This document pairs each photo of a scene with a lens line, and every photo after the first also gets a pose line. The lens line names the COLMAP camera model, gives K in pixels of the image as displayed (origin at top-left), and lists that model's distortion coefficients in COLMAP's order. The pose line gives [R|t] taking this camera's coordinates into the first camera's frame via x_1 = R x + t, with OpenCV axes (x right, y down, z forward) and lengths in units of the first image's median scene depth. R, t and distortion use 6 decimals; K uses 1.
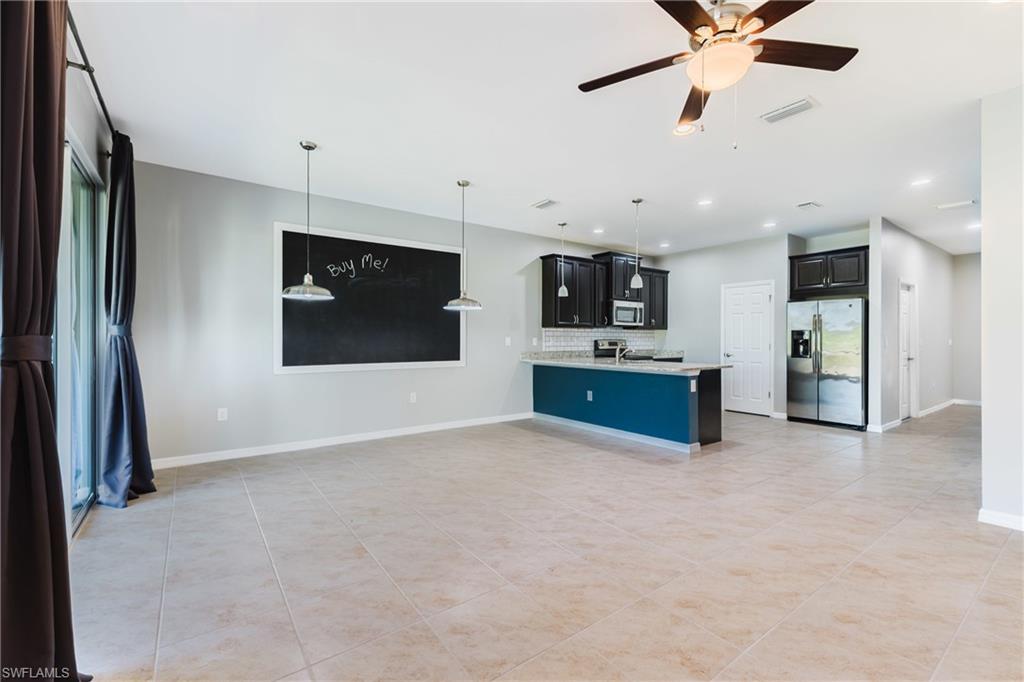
lens RADIAL K [[442.9, 0, 514.2], [0, 442.9, 336.0], [0, 0, 1]] dist [-0.002381, 0.000087]
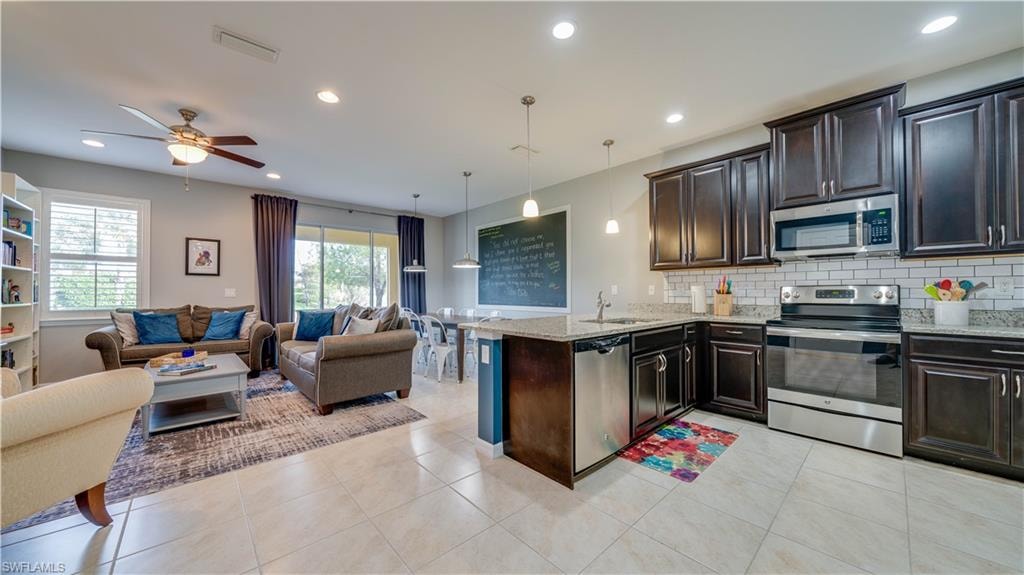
lens RADIAL K [[351.6, 0, 508.6], [0, 351.6, 290.3], [0, 0, 1]] dist [-0.002118, -0.000214]
pose [[0.118220, -0.005807, -0.992970, 0.746891], [0.013796, 0.999896, -0.004205, 0.014067], [0.992892, -0.013201, 0.118288, 0.768661]]
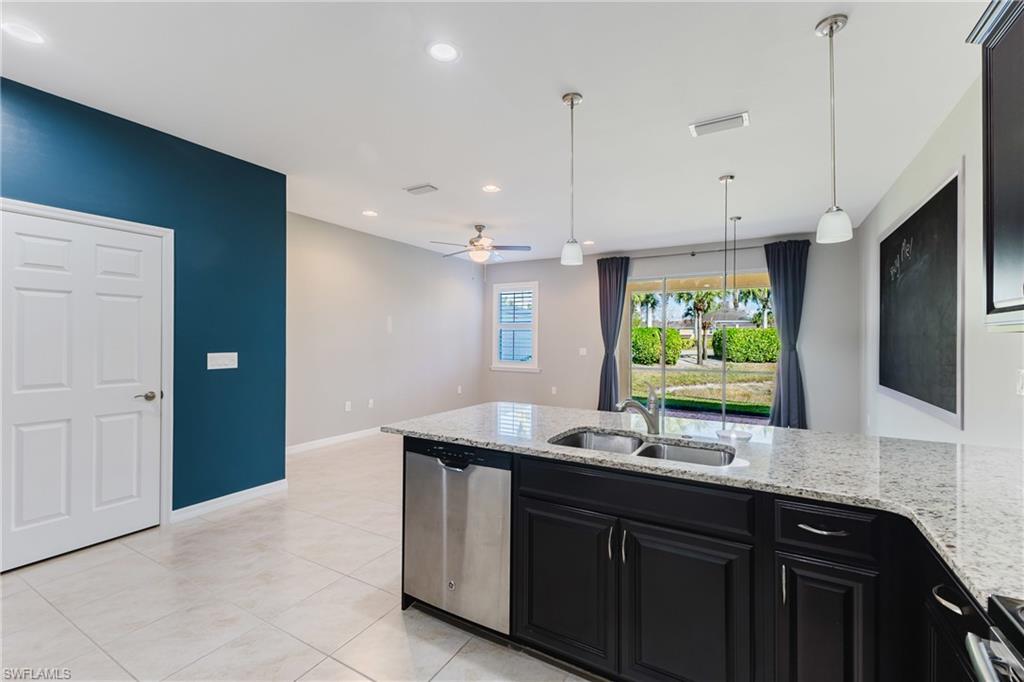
lens RADIAL K [[442.9, 0, 516.6], [0, 442.9, 337.4], [0, 0, 1]] dist [-0.002381, 0.000087]
pose [[-0.912208, -0.007747, -0.409655, 0.475399], [-0.003083, 0.999923, -0.012044, -0.015417], [0.409717, -0.009724, -0.912161, 1.255356]]
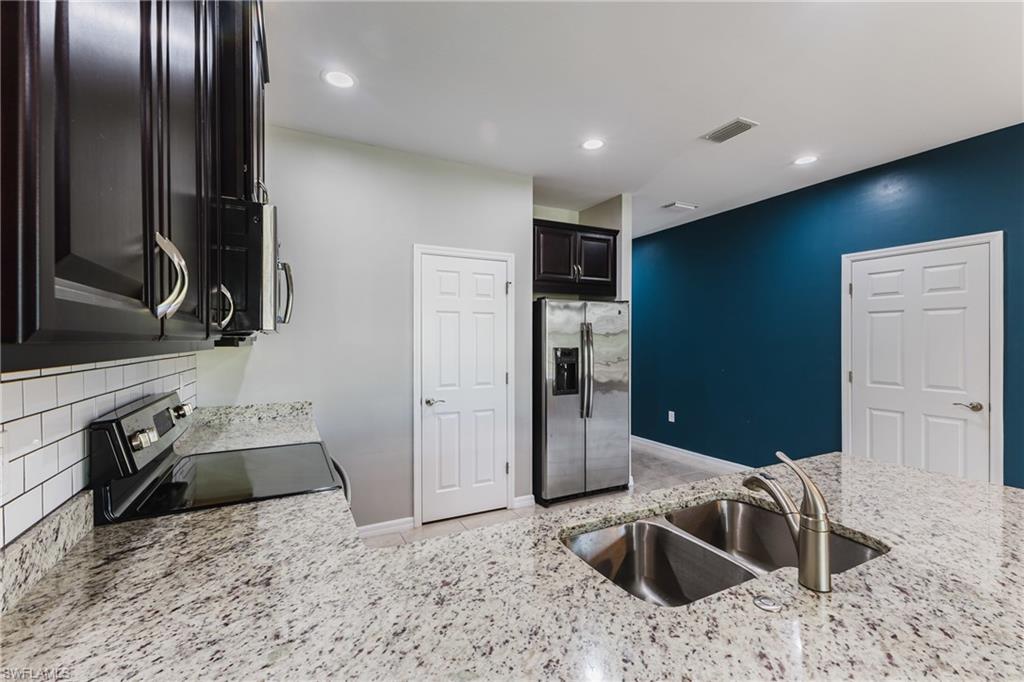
lens RADIAL K [[442.9, 0, 514.9], [0, 442.9, 338.6], [0, 0, 1]] dist [-0.002381, 0.000087]
pose [[0.151264, -0.002846, 0.988489, 0.059741], [-0.005411, 0.999978, 0.003707, -0.029739], [-0.988479, -0.005909, 0.151245, 1.056001]]
